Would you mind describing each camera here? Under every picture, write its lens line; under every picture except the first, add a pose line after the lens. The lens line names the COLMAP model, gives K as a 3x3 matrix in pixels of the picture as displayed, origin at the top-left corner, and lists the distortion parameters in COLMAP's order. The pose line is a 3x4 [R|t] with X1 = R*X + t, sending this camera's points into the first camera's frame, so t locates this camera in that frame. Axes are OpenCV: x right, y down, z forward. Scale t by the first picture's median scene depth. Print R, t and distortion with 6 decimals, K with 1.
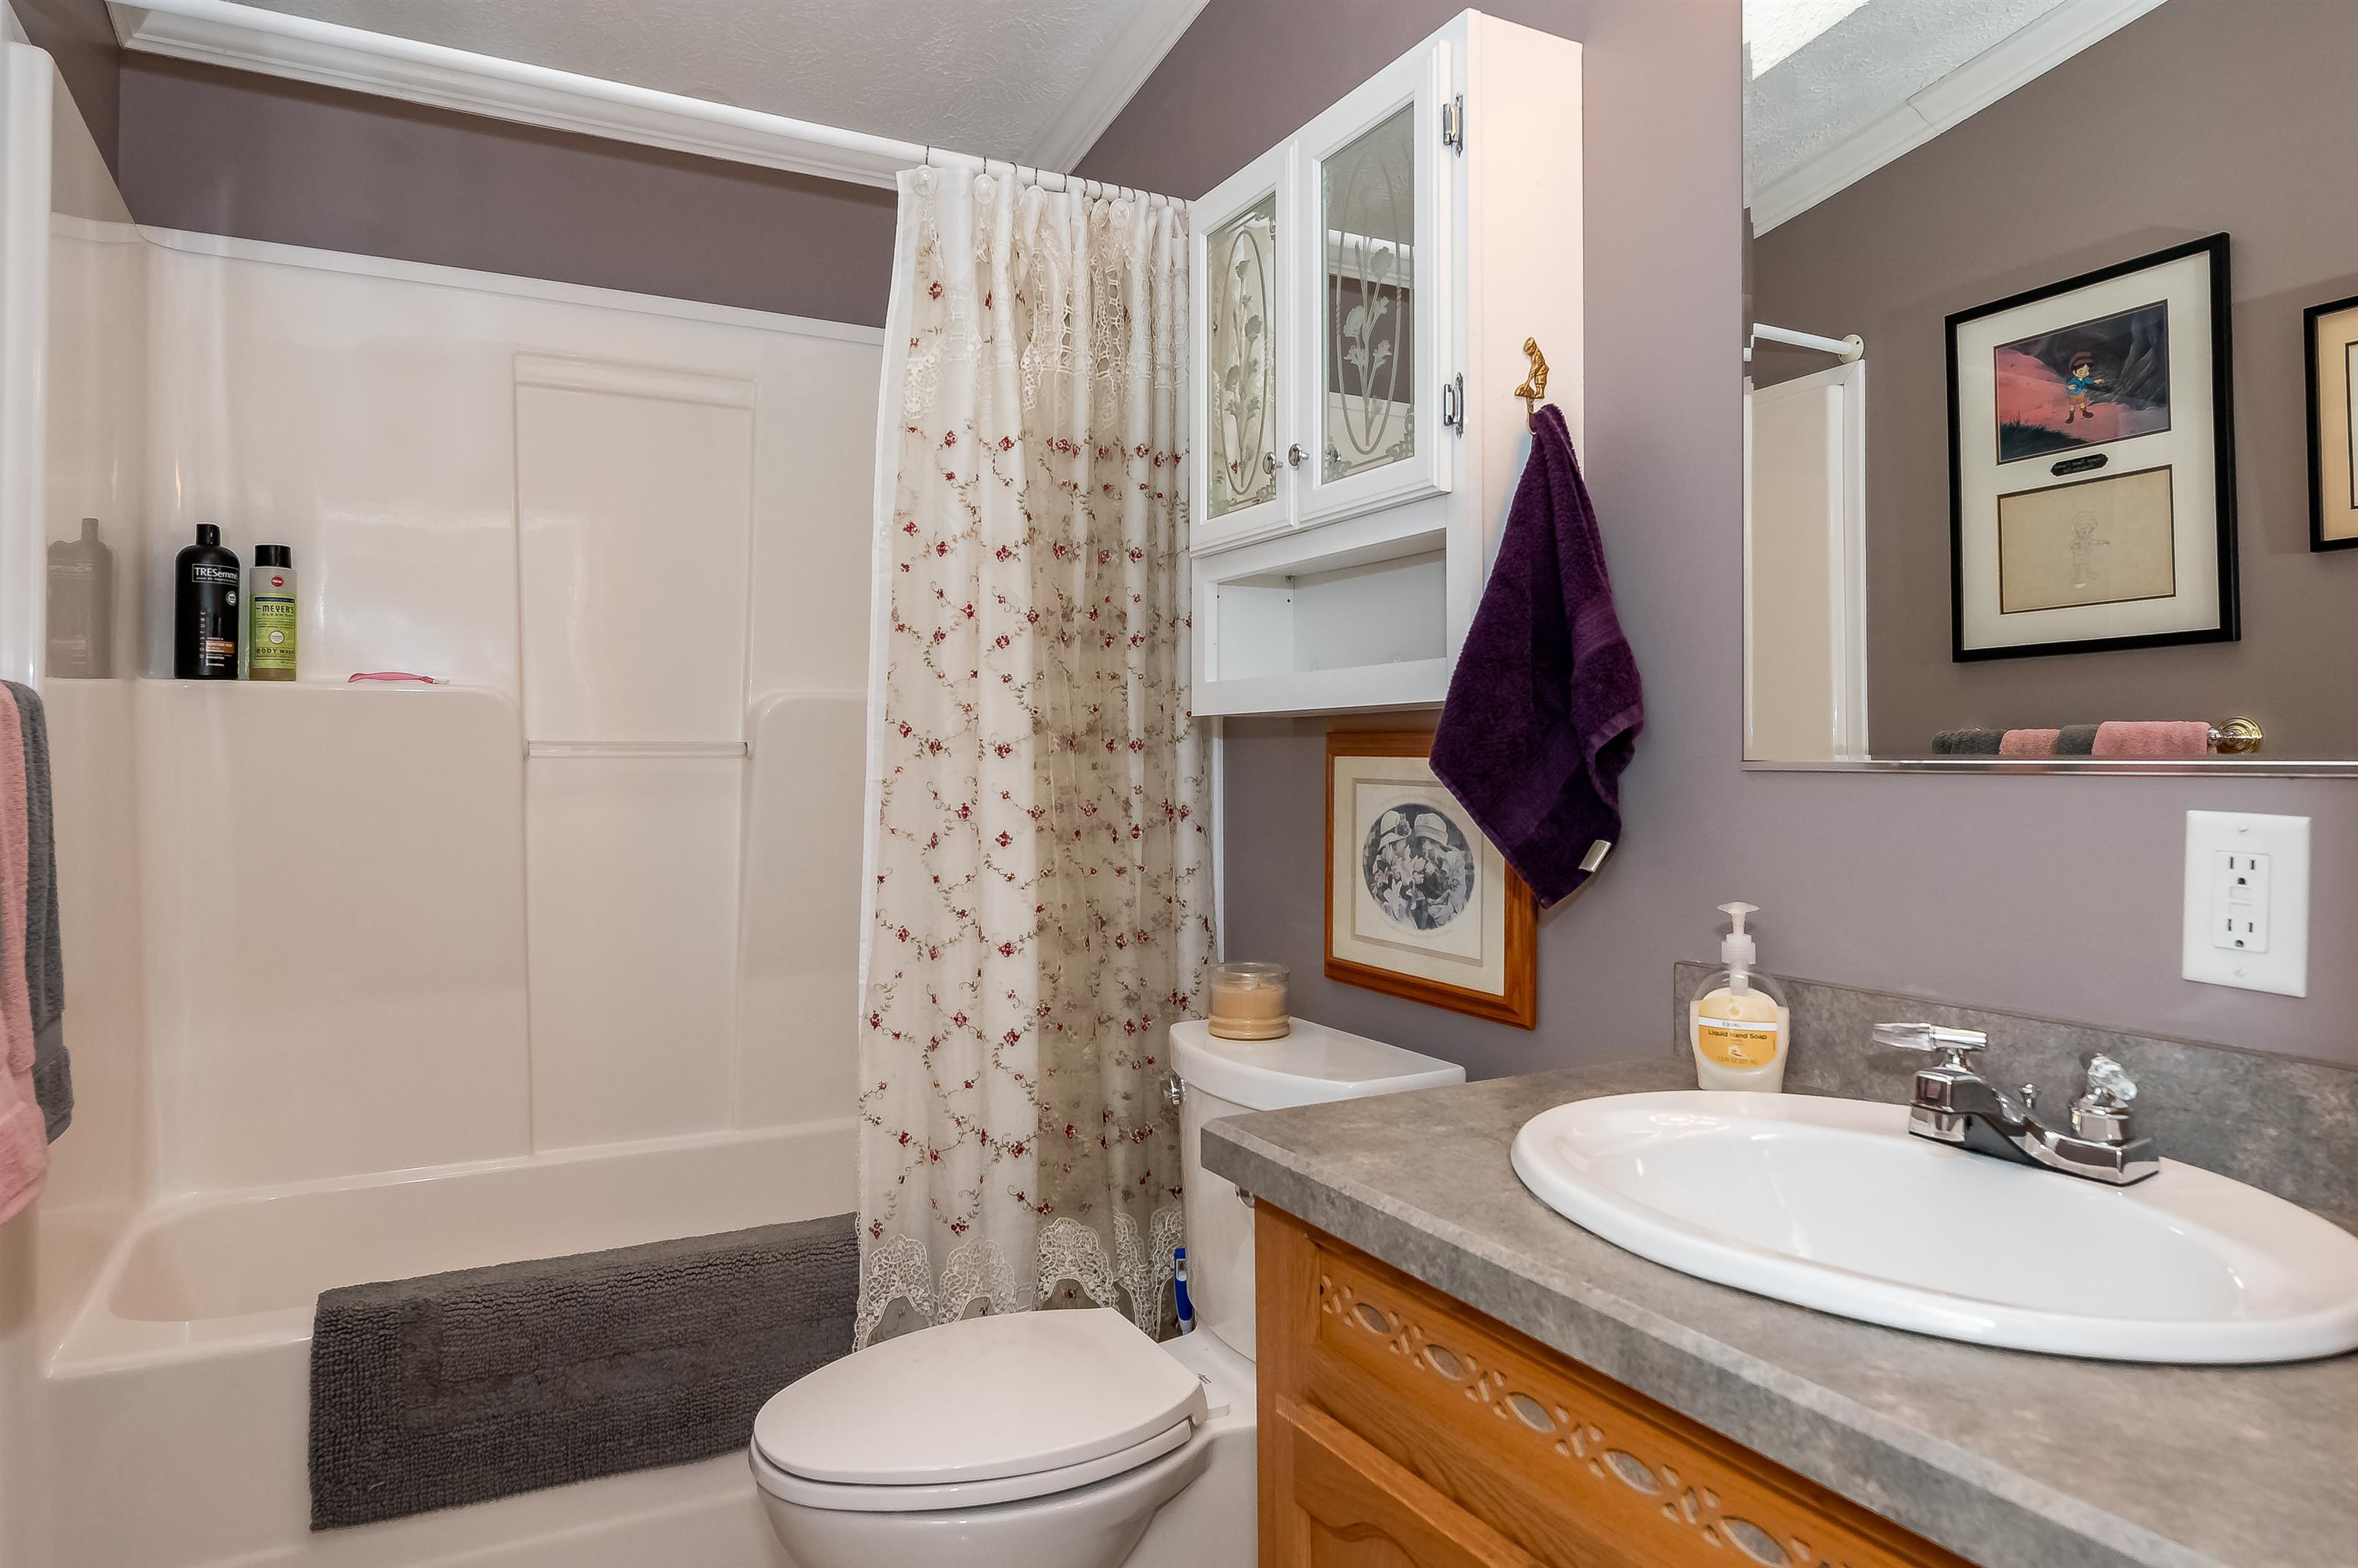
lens RADIAL K [[1464.6, 0, 1178.4], [0, 1464.6, 710.0], [0, 0, 1]] dist [-0.000323, -0.000018]
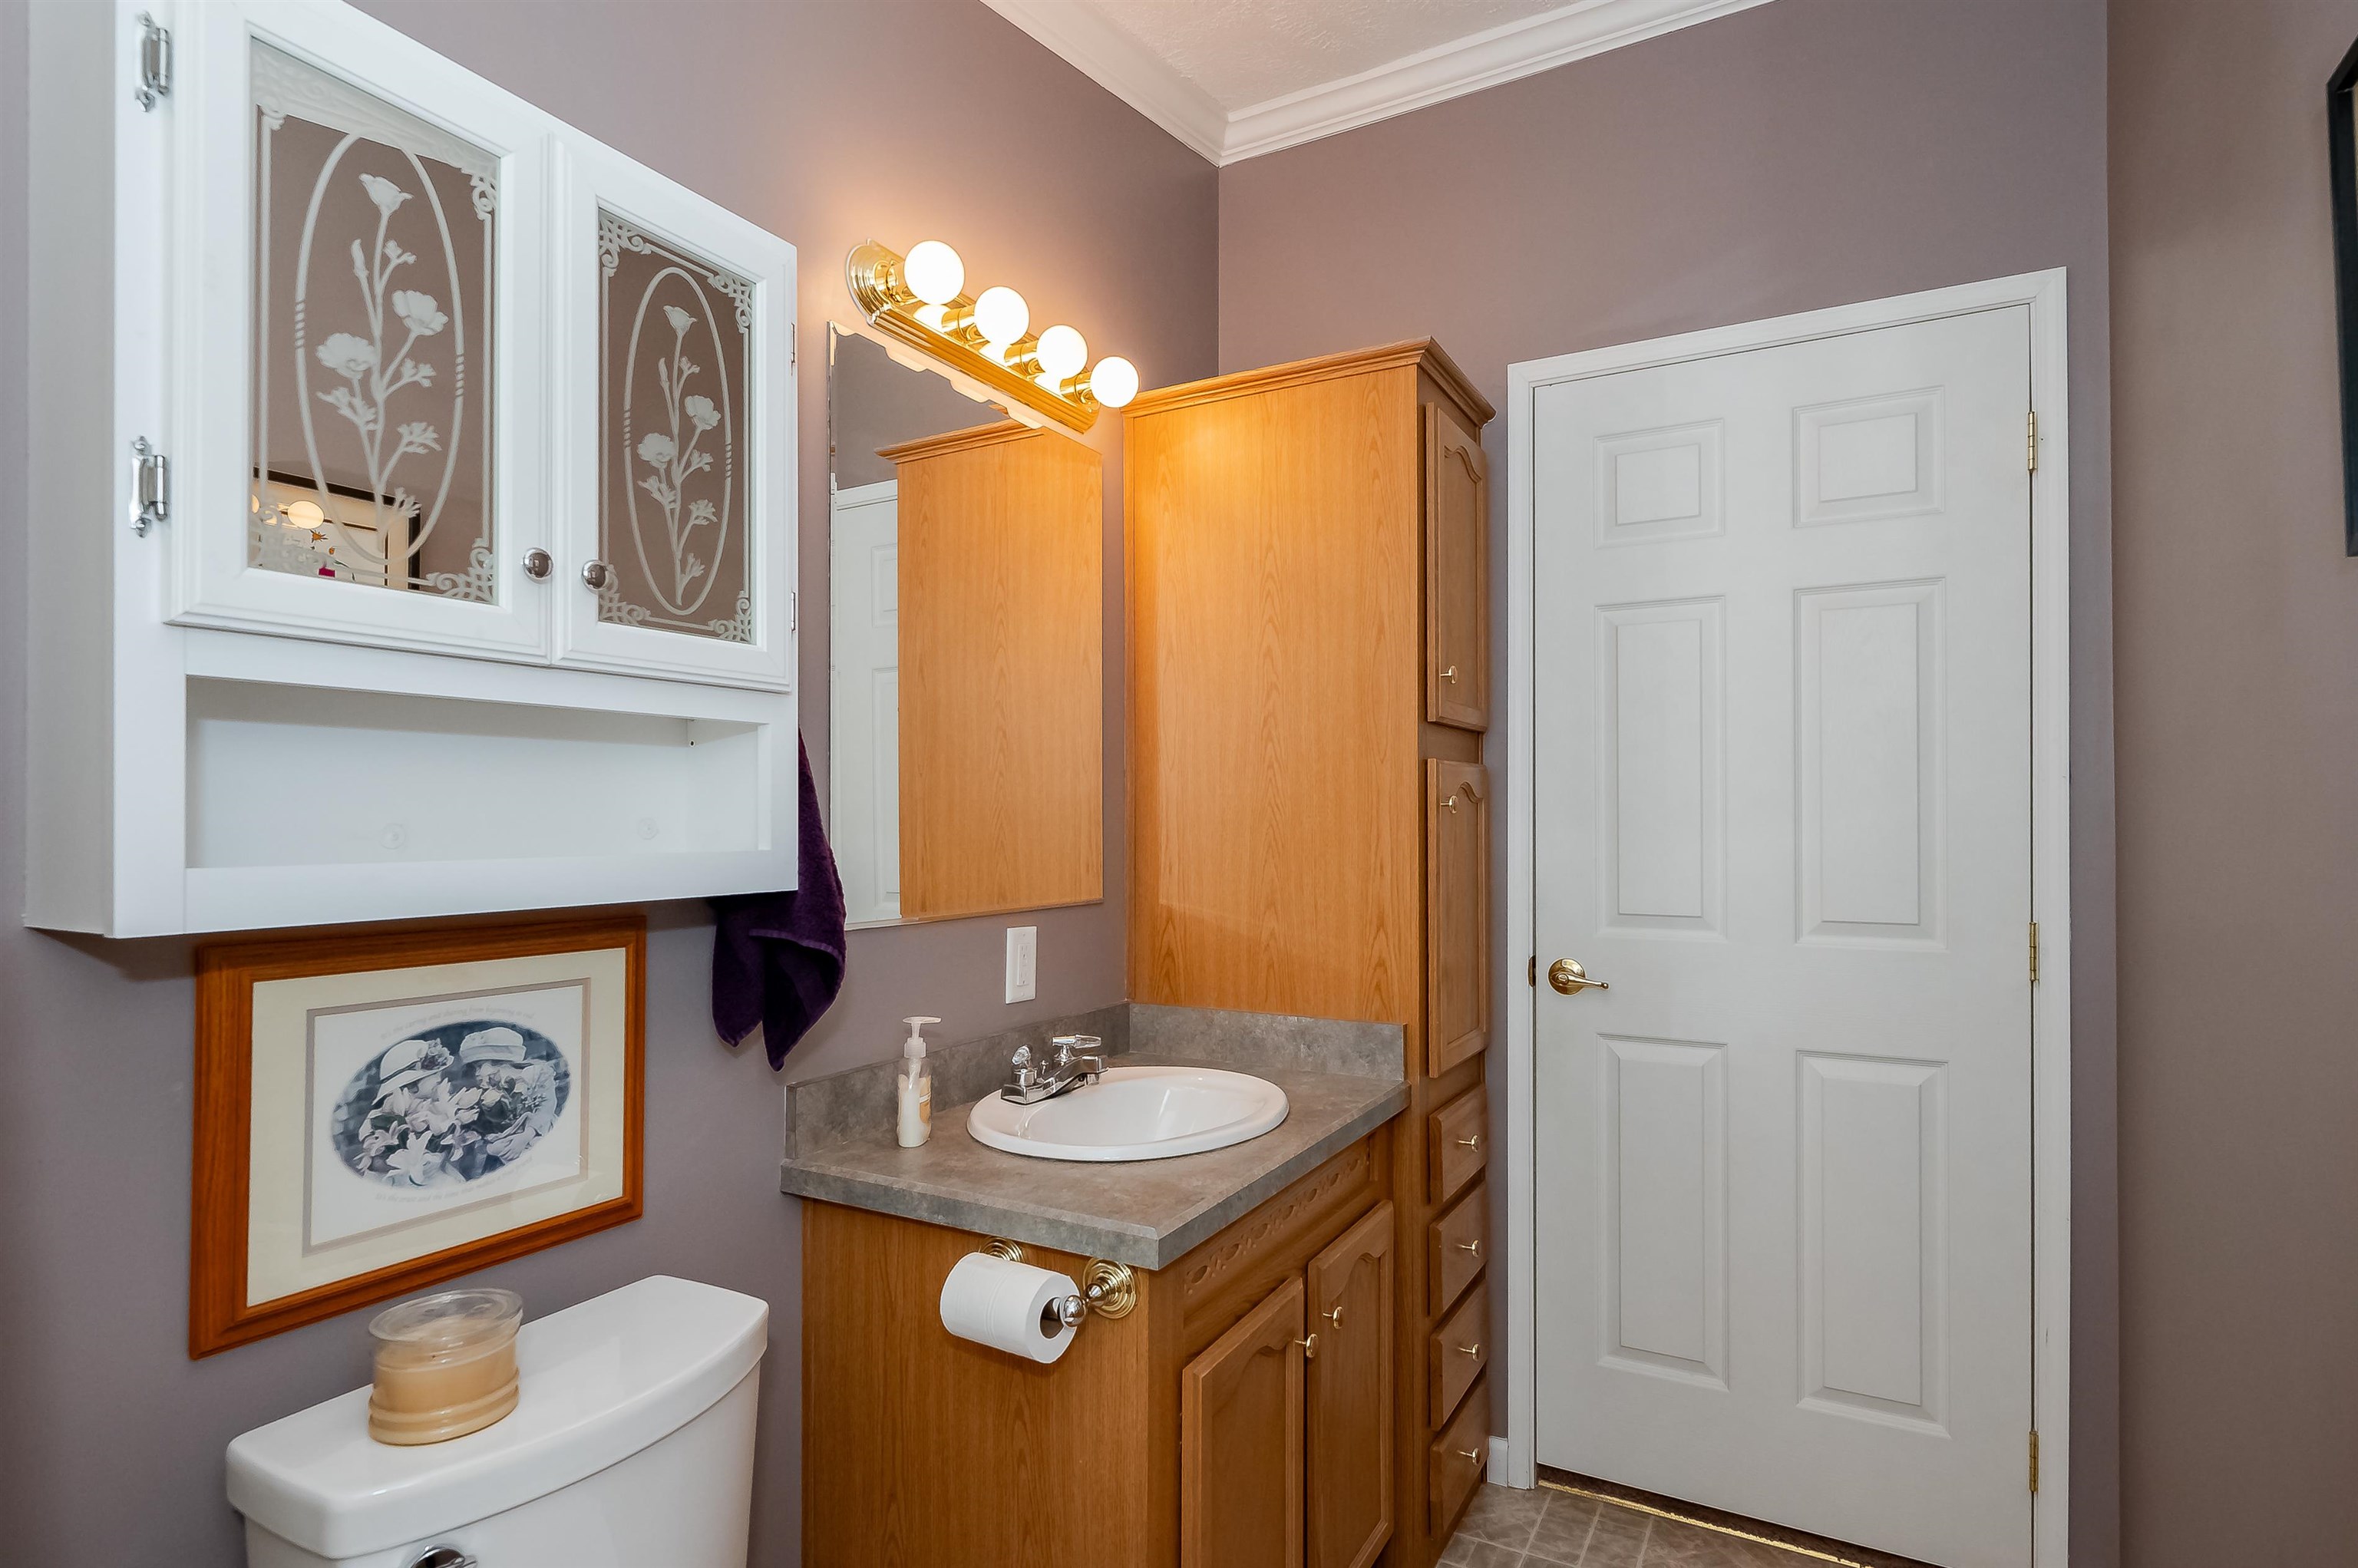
lens RADIAL K [[1196.2, 0, 1179.6], [0, 1196.2, 812.9], [0, 0, 1]] dist [-0.000736, -0.000285]
pose [[-0.539229, 0.004404, 0.842148, -0.584727], [-0.026221, 0.999414, -0.022015, -0.043518], [-0.841751, -0.033953, -0.538797, 1.035761]]
